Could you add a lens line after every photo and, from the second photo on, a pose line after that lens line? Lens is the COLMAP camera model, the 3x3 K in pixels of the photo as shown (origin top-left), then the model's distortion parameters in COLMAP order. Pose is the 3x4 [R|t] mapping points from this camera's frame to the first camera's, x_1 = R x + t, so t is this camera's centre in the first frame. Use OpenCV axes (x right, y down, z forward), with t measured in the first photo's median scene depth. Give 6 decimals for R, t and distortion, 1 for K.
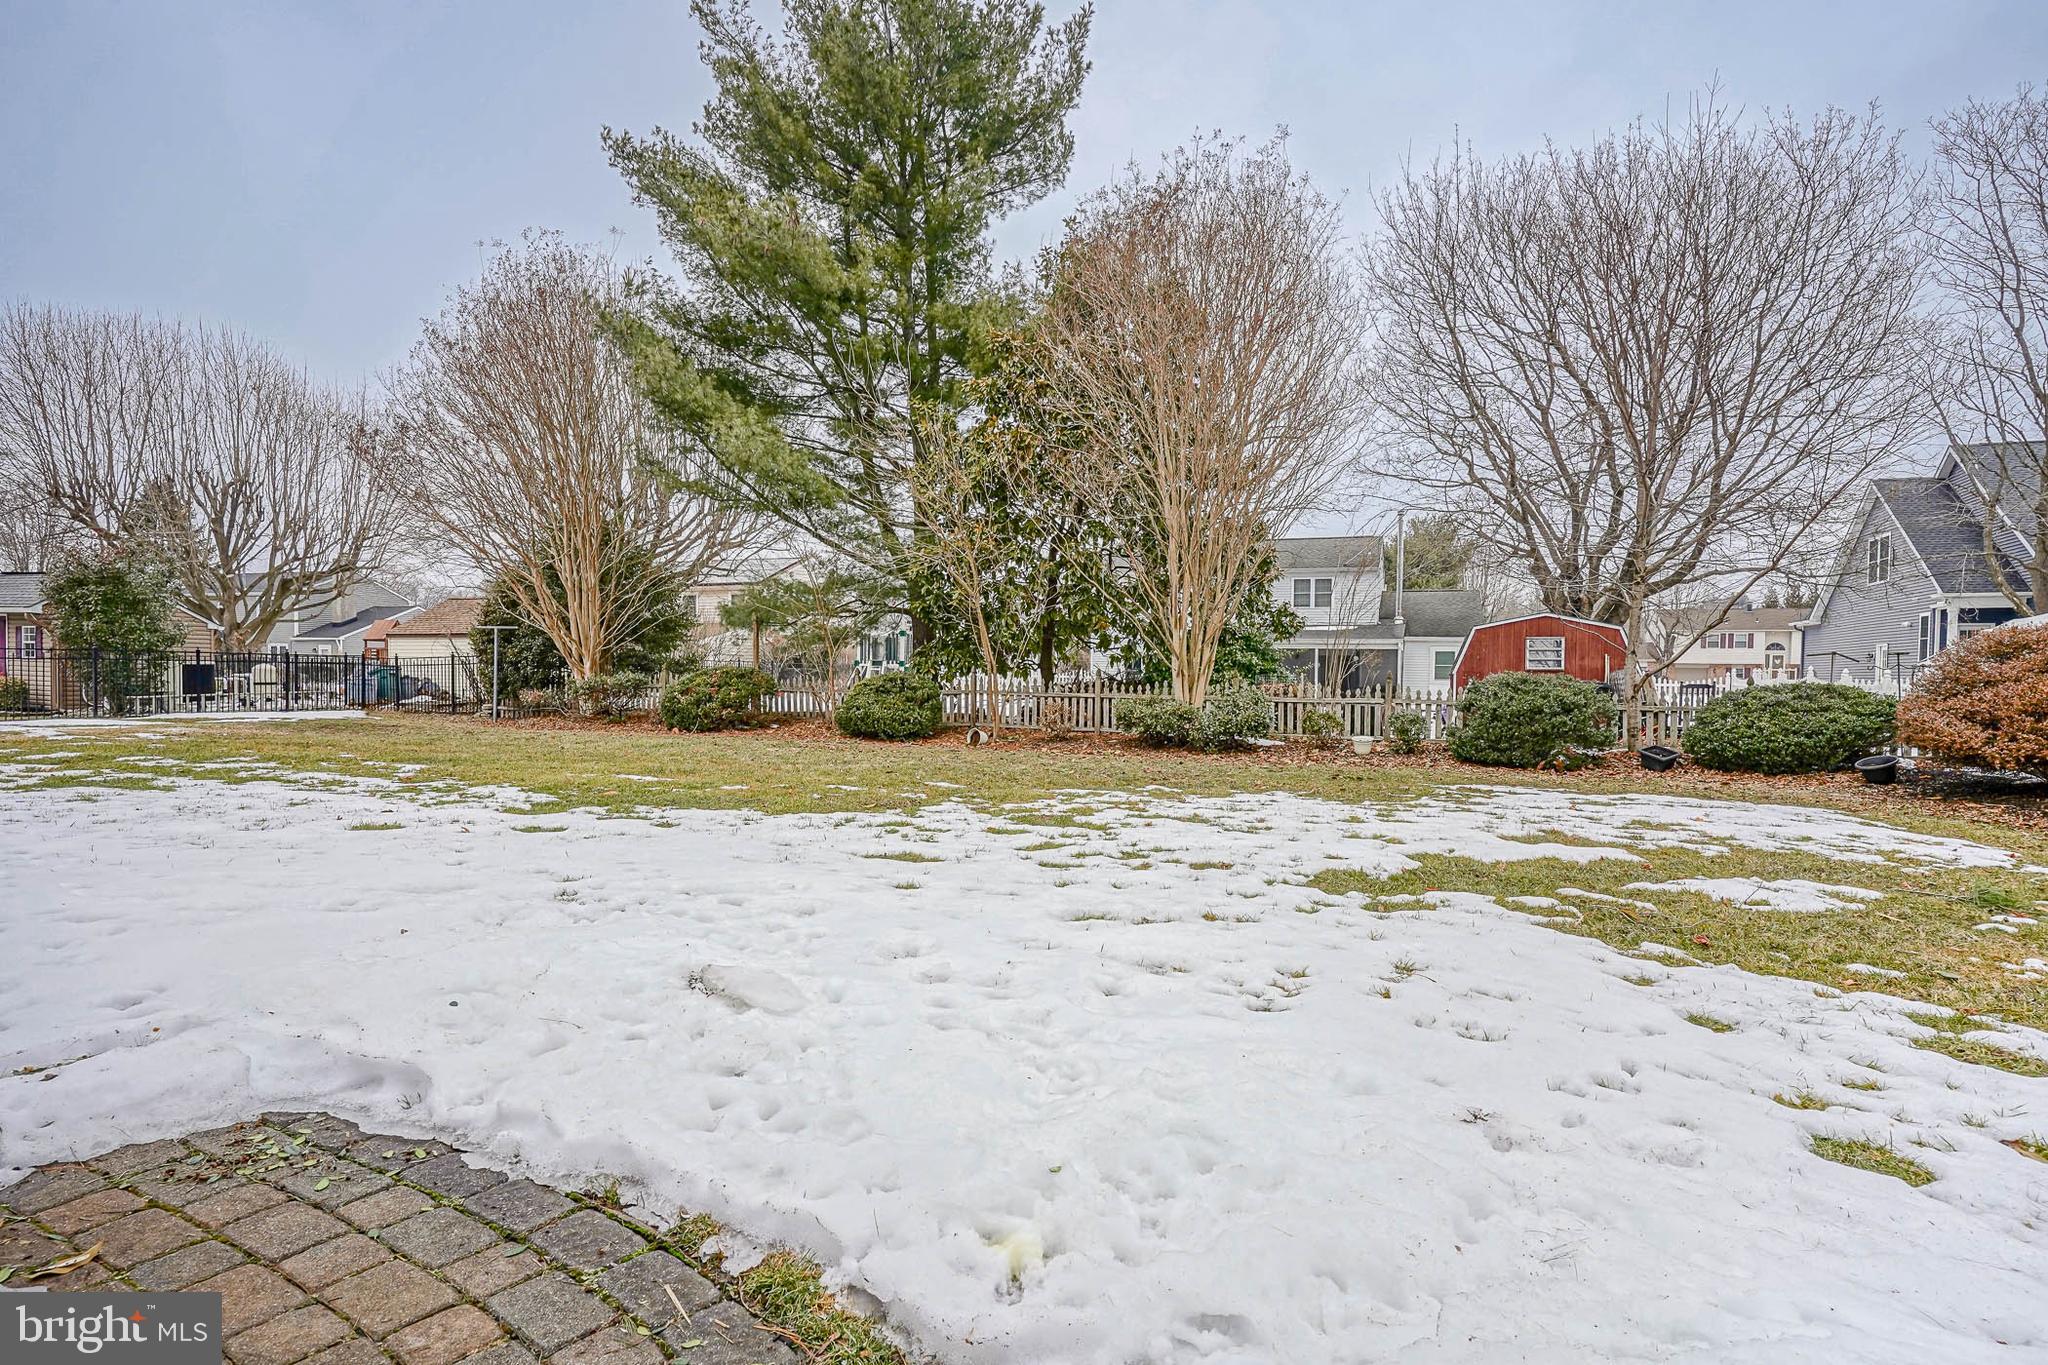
lens RADIAL K [[995.6, 0, 1028.0], [0, 995.6, 689.4], [0, 0, 1]] dist [0.005949, -0.000276]
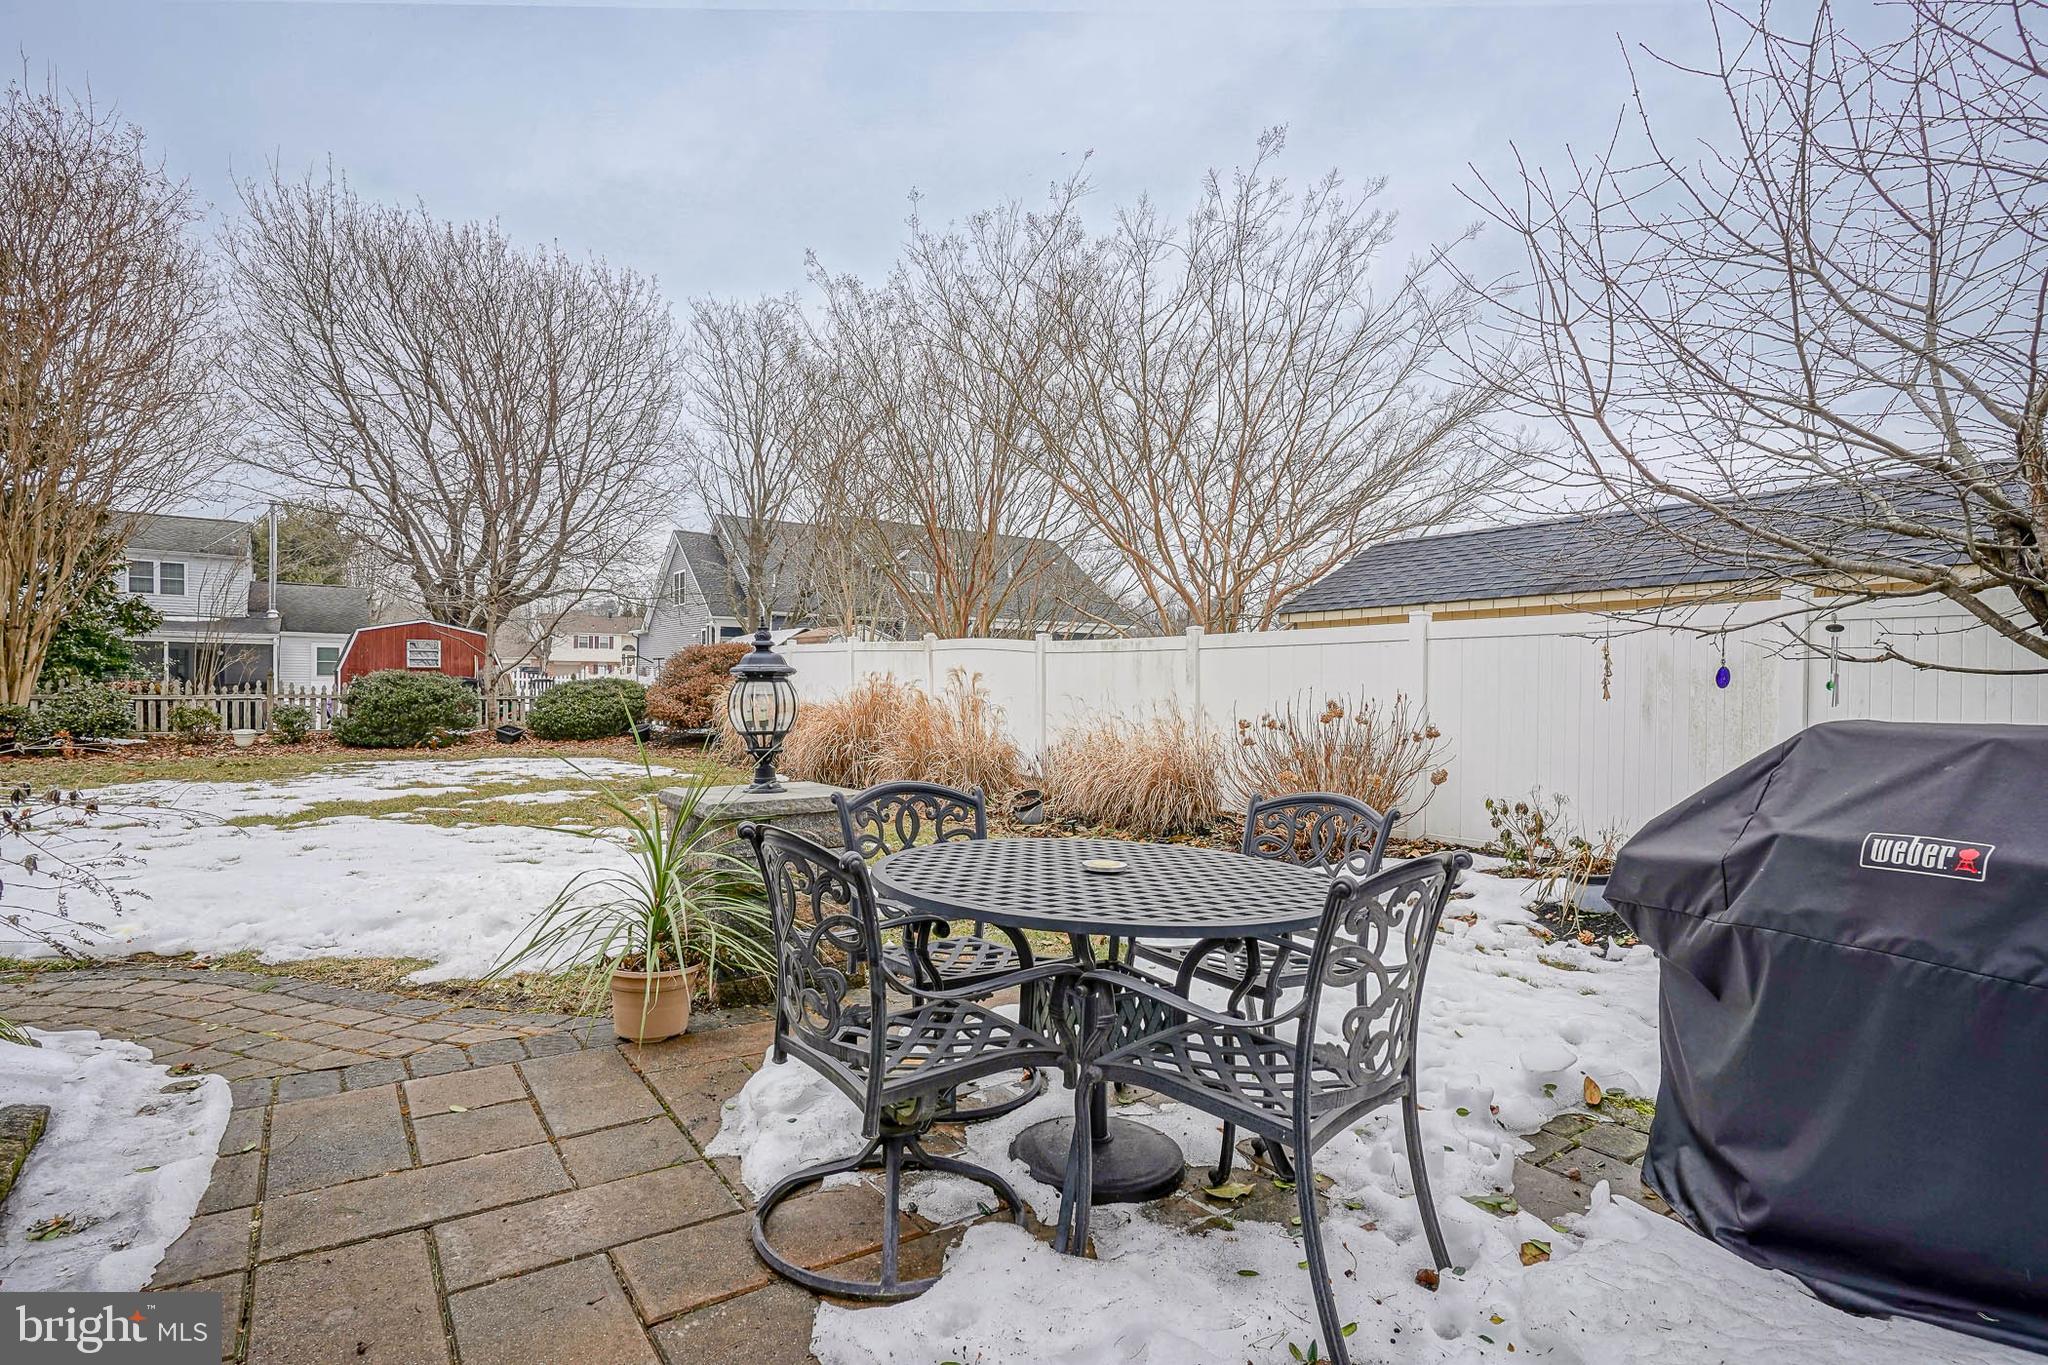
lens RADIAL K [[995.6, 0, 1029.3], [0, 995.6, 691.9], [0, 0, 1]] dist [0.005949, -0.000276]
pose [[0.532475, -0.016382, 0.846287, -0.112317], [0.010004, 0.999865, 0.013061, 0.000950], [-0.846387, 0.001512, 0.532567, -0.262501]]
